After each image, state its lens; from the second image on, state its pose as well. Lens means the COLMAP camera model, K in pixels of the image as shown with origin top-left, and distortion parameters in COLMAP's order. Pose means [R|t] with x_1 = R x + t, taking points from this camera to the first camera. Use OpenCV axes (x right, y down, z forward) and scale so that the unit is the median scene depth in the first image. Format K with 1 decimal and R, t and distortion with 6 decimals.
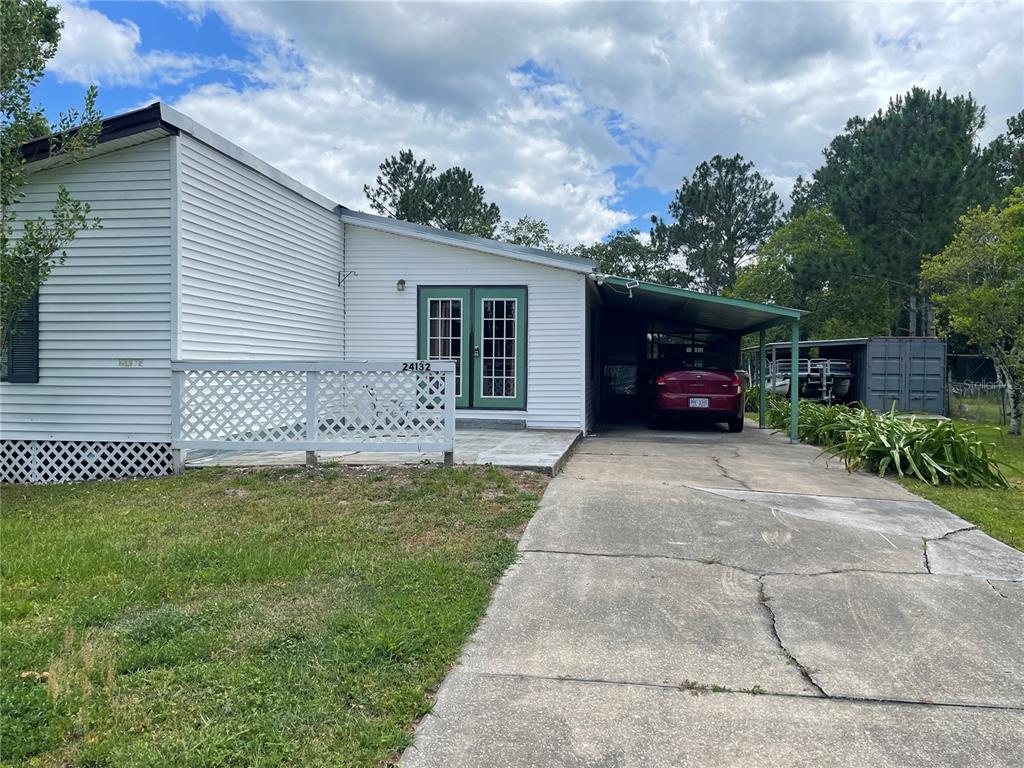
lens RADIAL K [[776.3, 0, 518.0], [0, 776.3, 391.1], [0, 0, 1]] dist [0.100686, -0.121484]
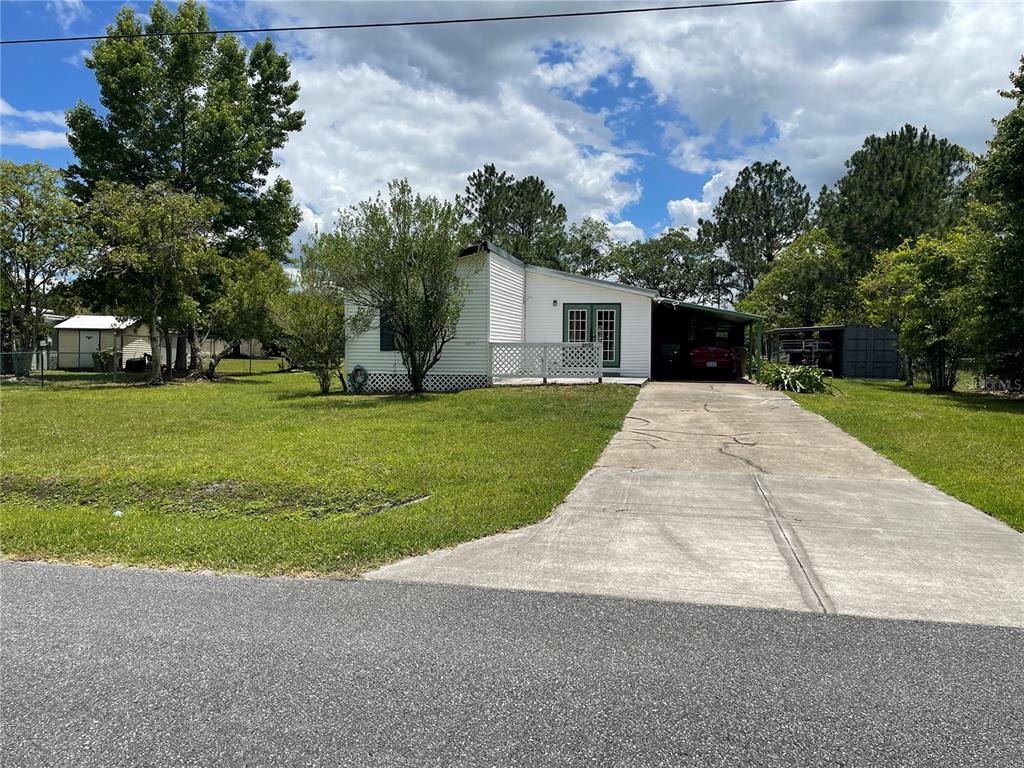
lens RADIAL K [[821.0, 0, 518.2], [0, 821.0, 381.5], [0, 0, 1]] dist [0.104367, -0.144300]
pose [[0.998516, 0.001880, -0.054433, -0.031510], [-0.001296, 0.999941, 0.010765, 0.009124], [0.054450, -0.010678, 0.998459, -0.256432]]
